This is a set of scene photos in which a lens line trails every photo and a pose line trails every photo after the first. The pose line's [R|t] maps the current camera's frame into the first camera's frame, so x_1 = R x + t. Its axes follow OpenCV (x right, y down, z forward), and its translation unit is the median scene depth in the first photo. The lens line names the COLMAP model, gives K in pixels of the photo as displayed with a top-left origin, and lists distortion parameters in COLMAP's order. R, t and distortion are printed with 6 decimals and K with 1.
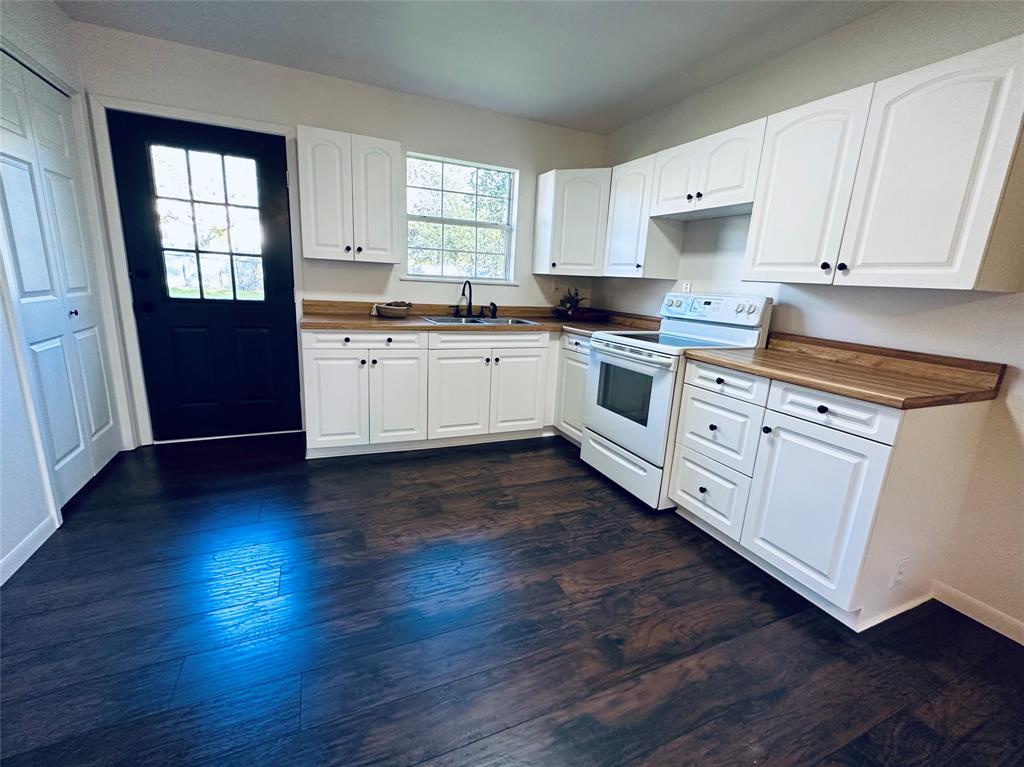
lens RADIAL K [[410.0, 0, 508.5], [0, 410.0, 373.5], [0, 0, 1]] dist [-0.010818, 0.000141]
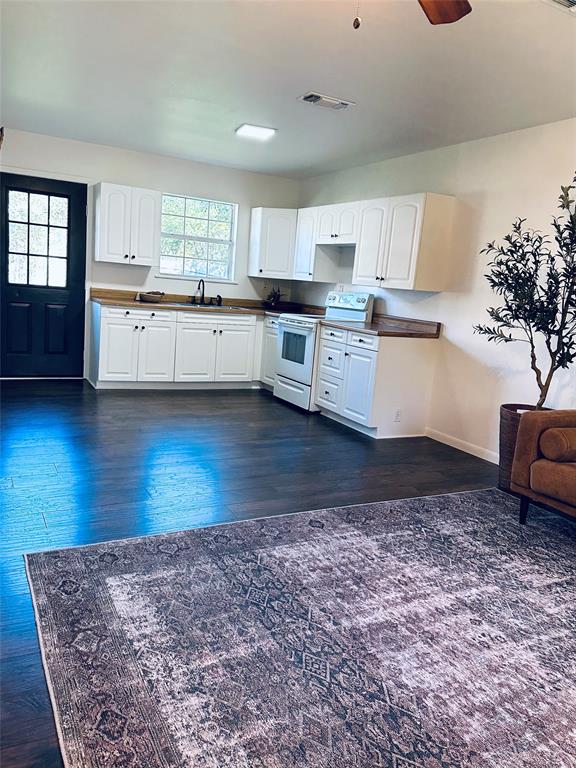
lens RADIAL K [[549.1, 0, 288.0], [0, 549.1, 384.0], [0, 0, 1]] dist [0.099371, -0.138592]
pose [[0.996404, 0.016652, 0.083078, 0.057861], [-0.013604, 0.999218, -0.037125, 0.247849], [-0.083631, 0.035862, 0.995851, -1.121261]]
